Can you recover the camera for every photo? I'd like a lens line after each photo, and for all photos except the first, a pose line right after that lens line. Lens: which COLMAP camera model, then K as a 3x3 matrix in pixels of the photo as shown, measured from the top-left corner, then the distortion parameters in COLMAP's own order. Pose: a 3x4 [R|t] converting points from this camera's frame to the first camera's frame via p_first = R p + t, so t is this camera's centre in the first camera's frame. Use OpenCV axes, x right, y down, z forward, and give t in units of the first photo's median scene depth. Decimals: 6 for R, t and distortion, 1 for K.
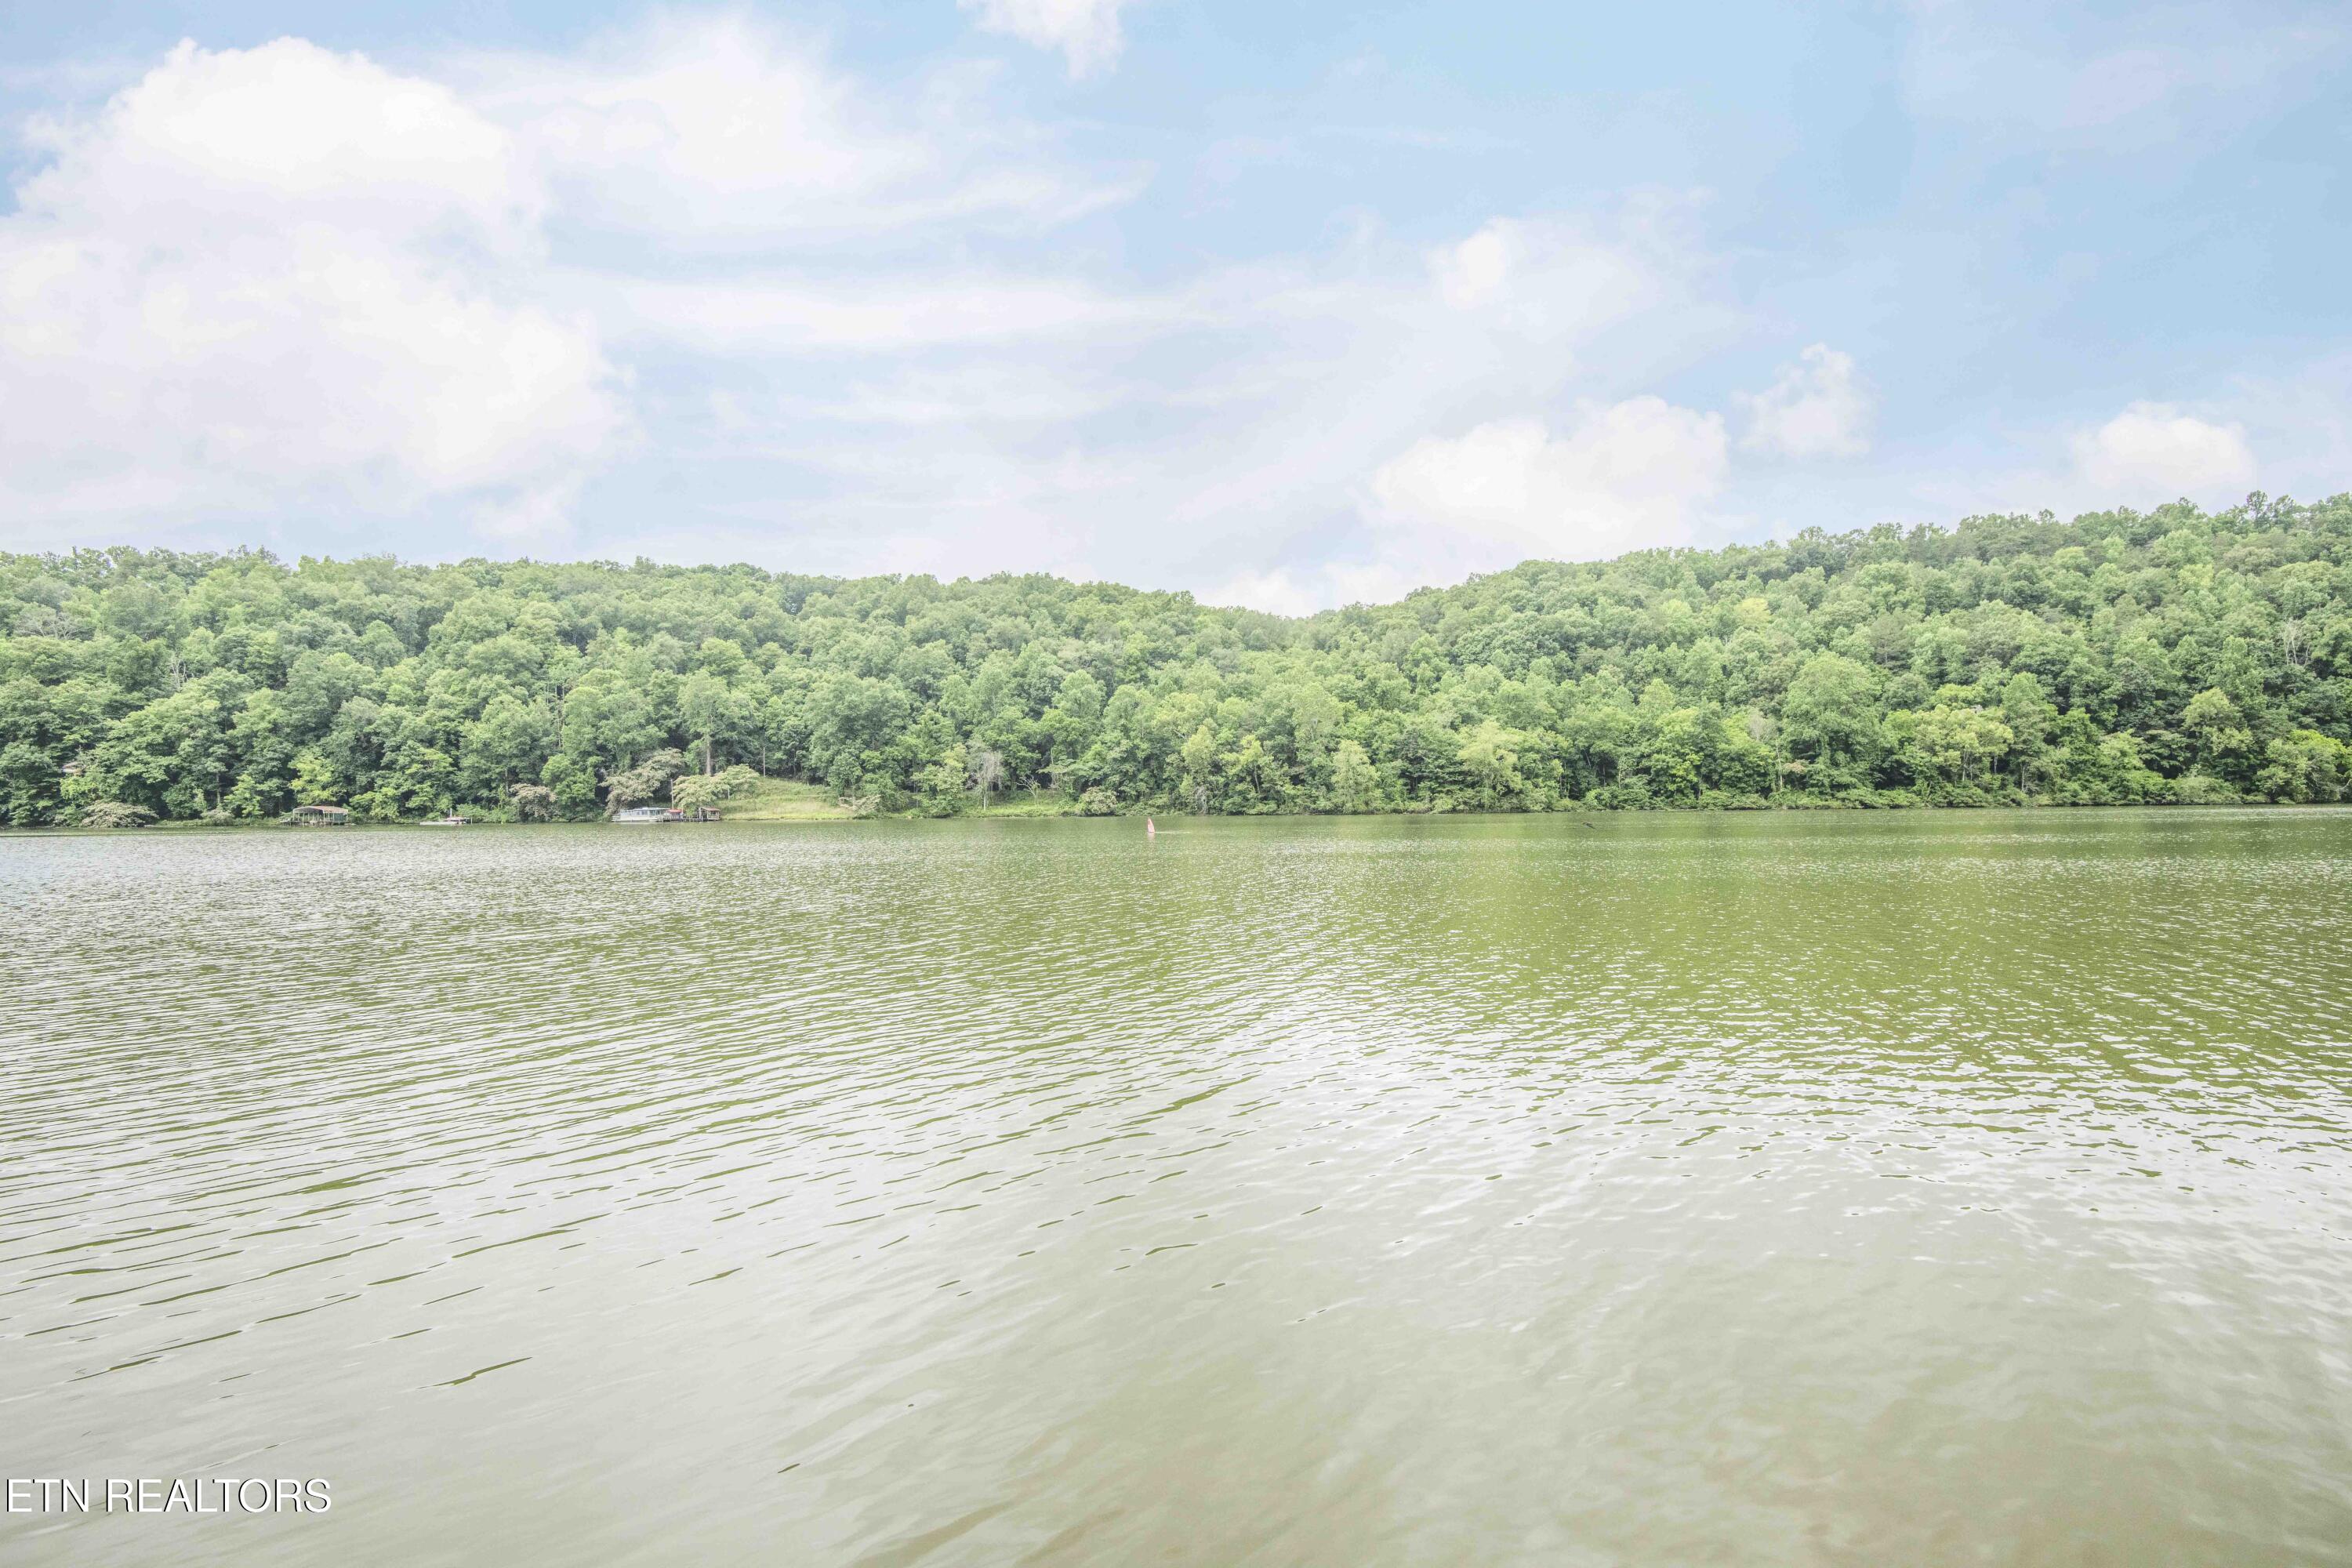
lens RADIAL K [[1083.6, 0, 1183.7], [0, 1083.6, 787.8], [0, 0, 1]] dist [-0.018107, -0.016973]
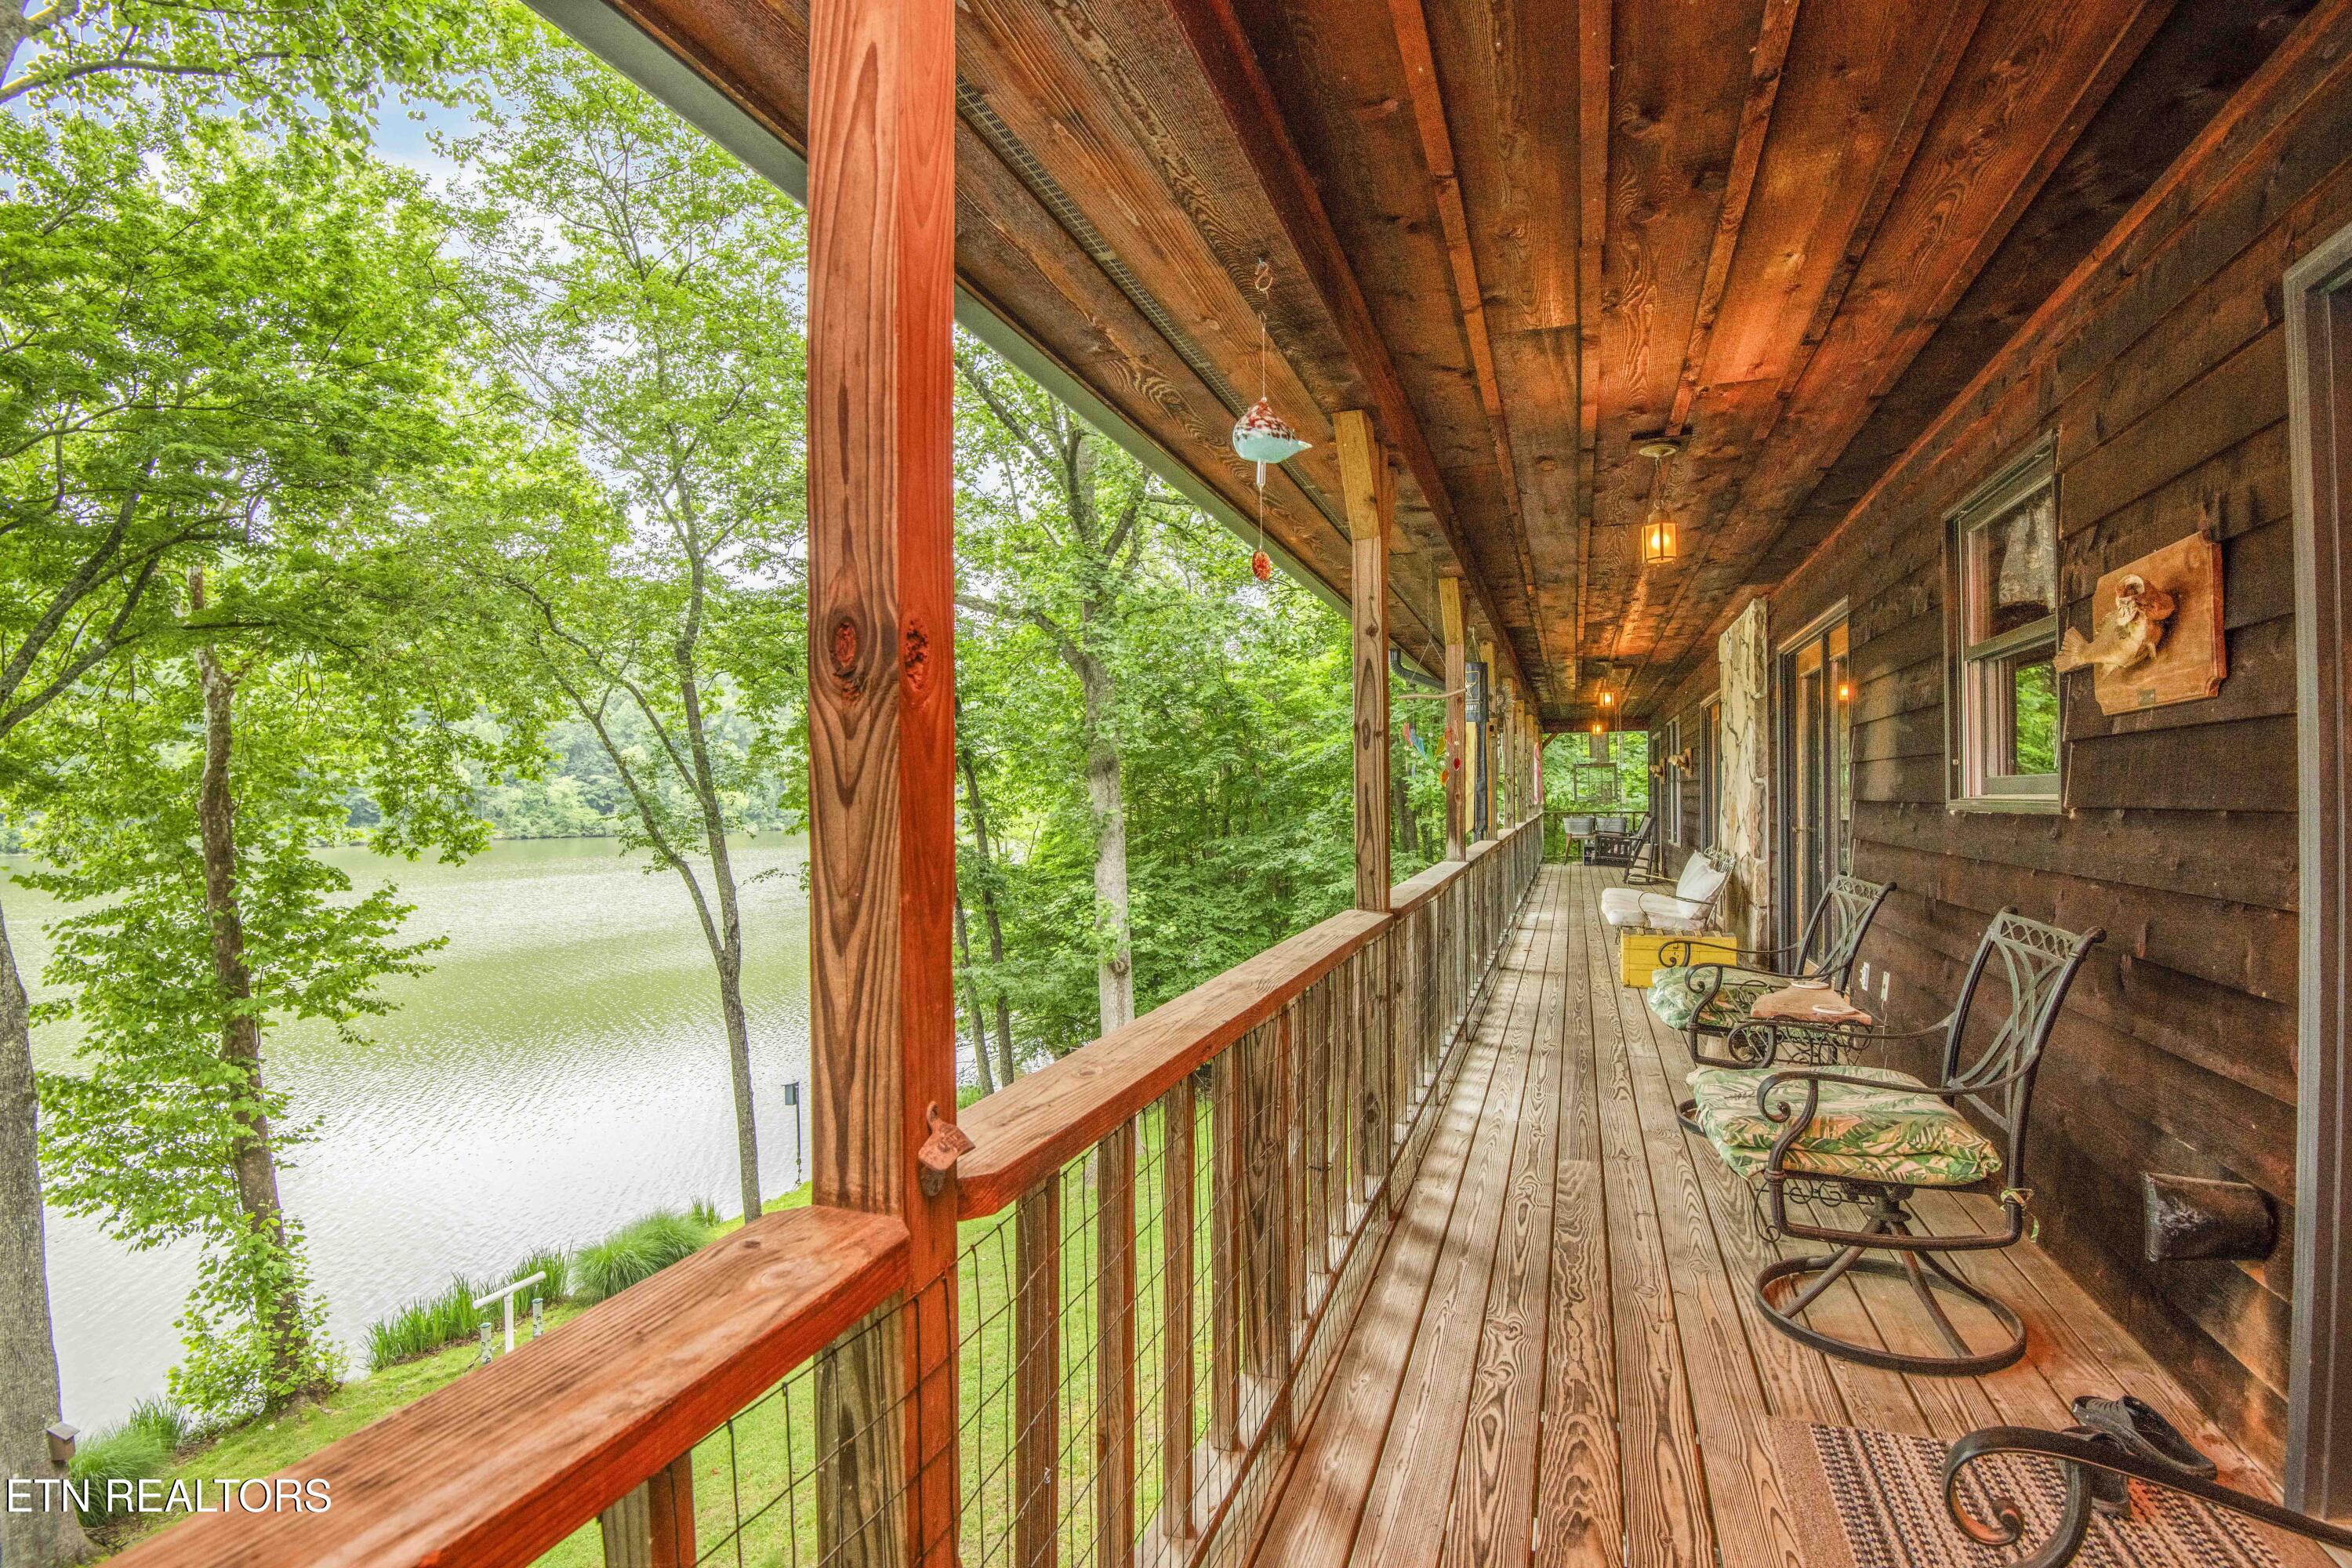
lens RADIAL K [[1083.6, 0, 1199.4], [0, 1083.6, 786.6], [0, 0, 1]] dist [-0.018107, -0.016973]
pose [[0.395912, 0.013678, 0.918187, 0.037722], [-0.012176, 0.999879, -0.009645, -0.034690], [-0.918208, -0.007361, 0.396031, -0.141960]]
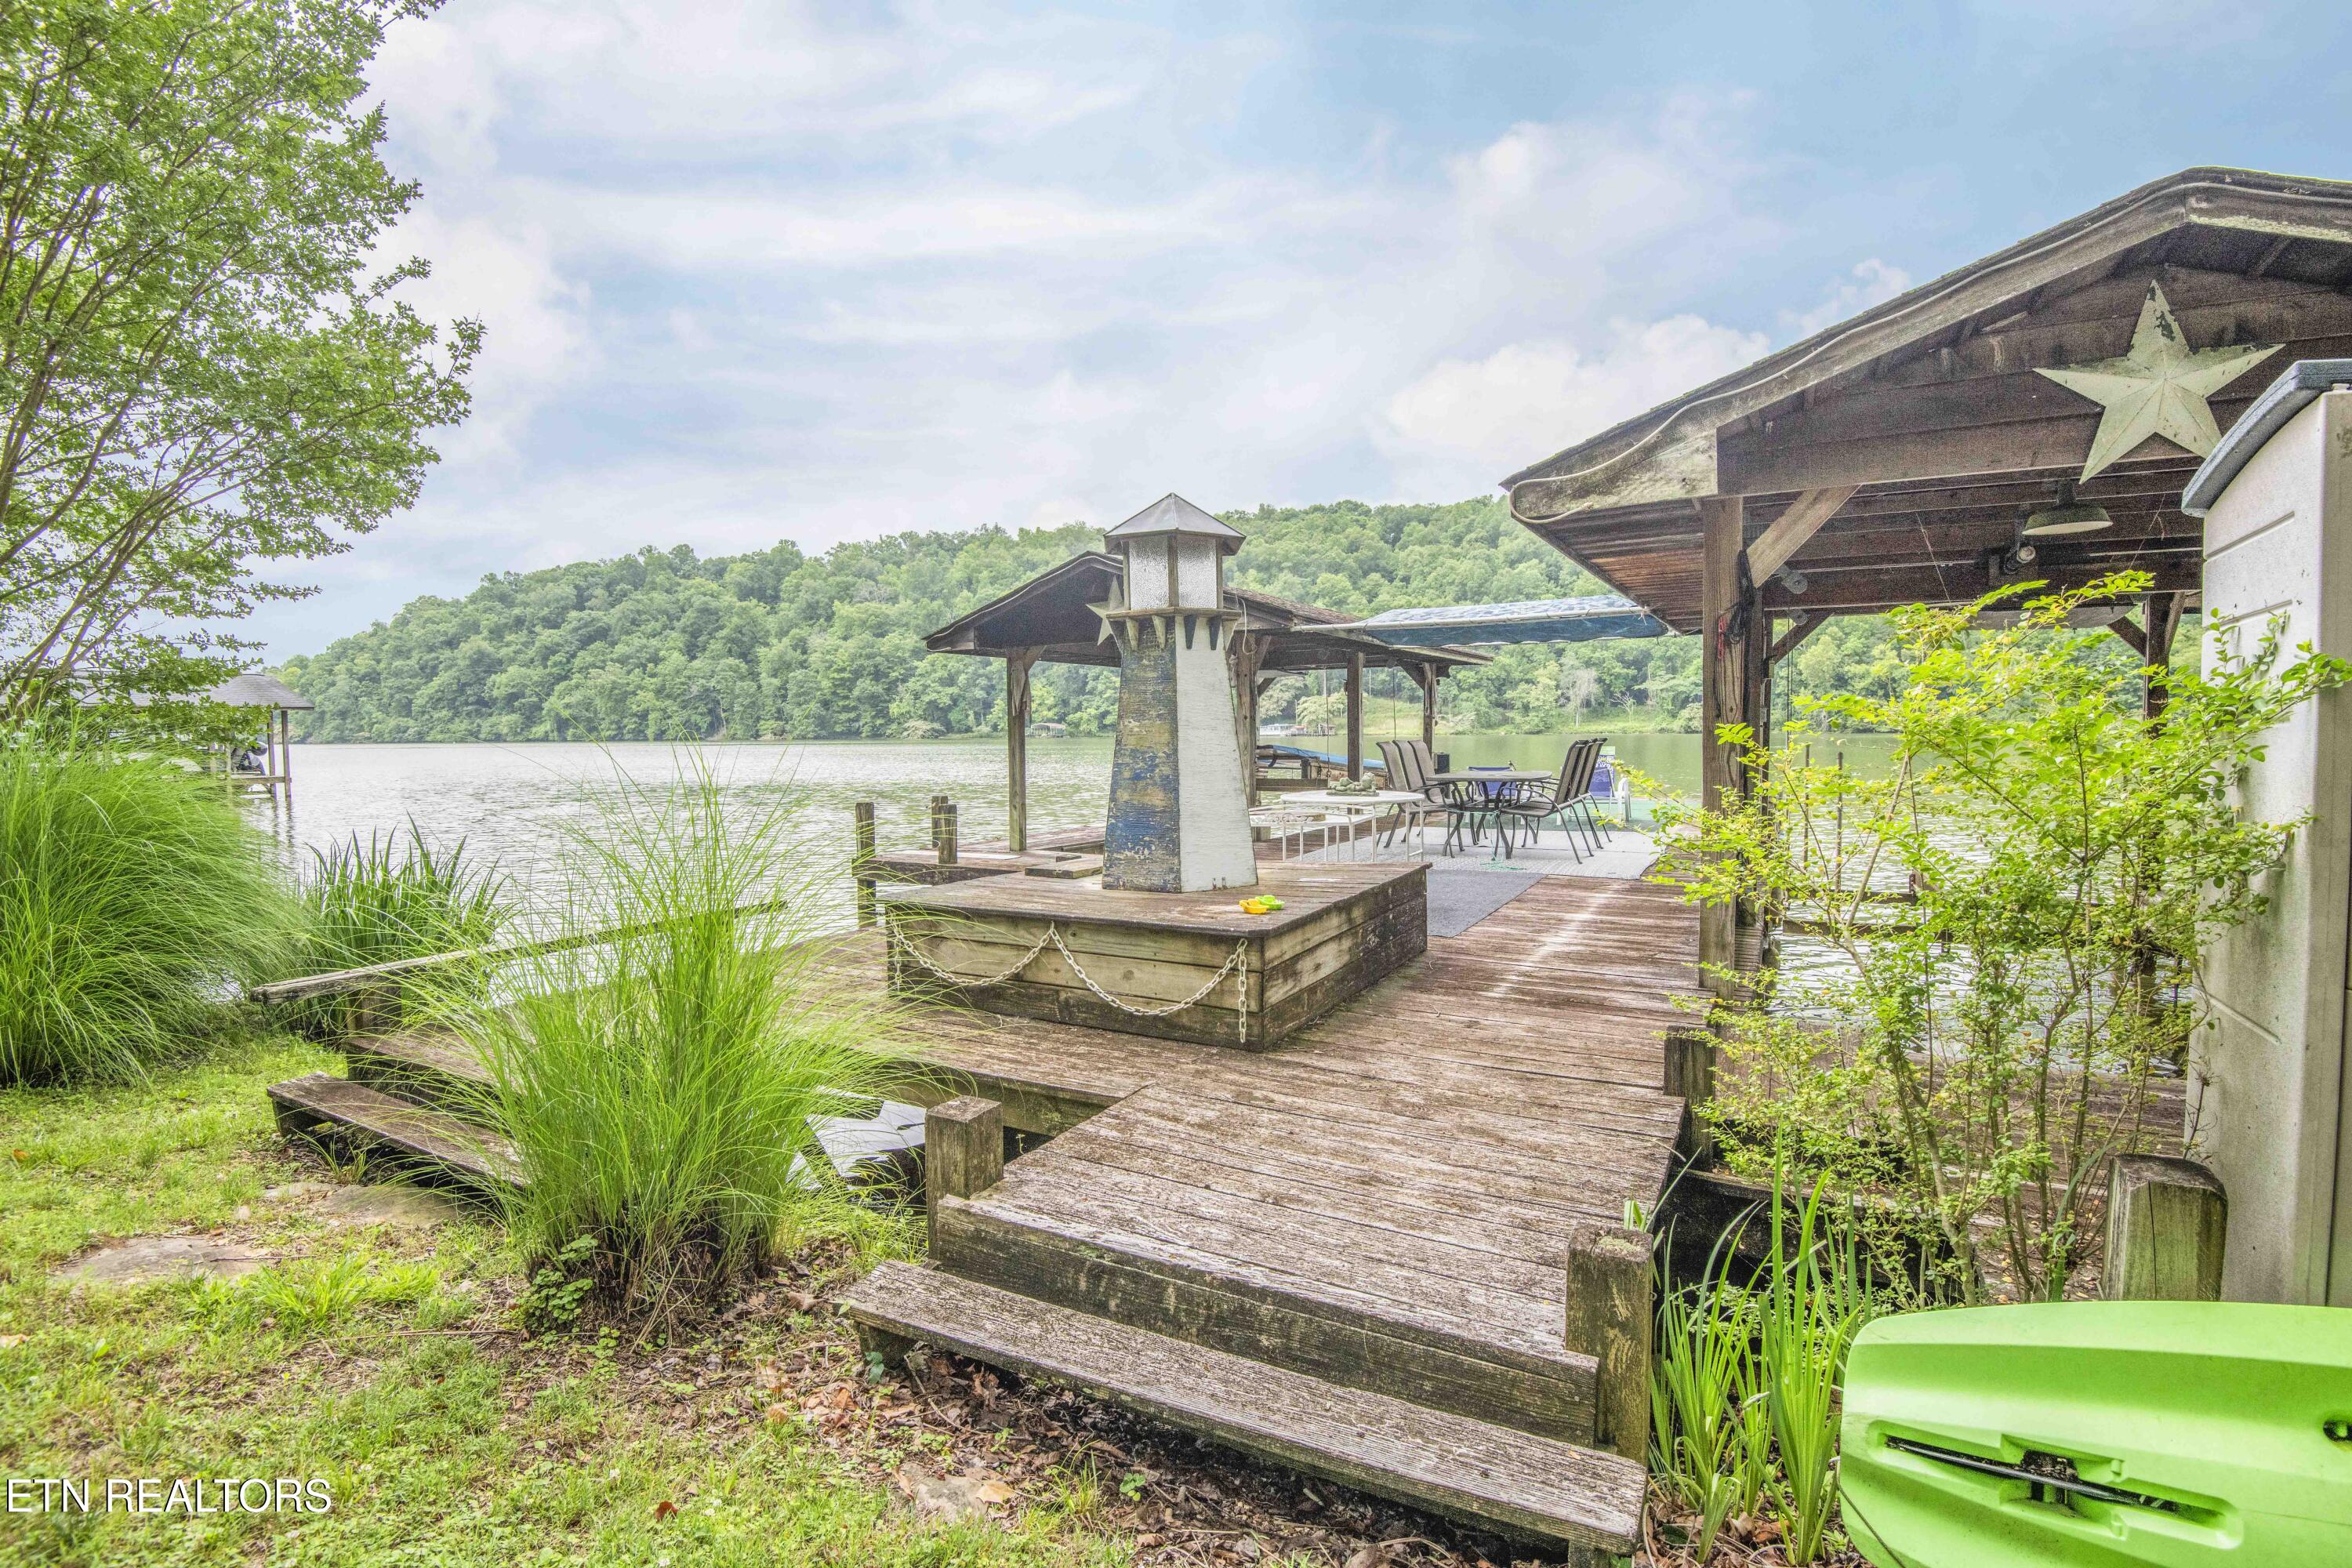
lens RADIAL K [[1083.6, 0, 1190.9], [0, 1083.6, 787.5], [0, 0, 1]] dist [-0.018107, -0.016973]
pose [[0.868303, 0.029233, -0.495173, 0.008816], [0.009007, 0.997168, 0.074664, -0.001666], [0.495953, -0.069291, 0.865580, -0.078146]]
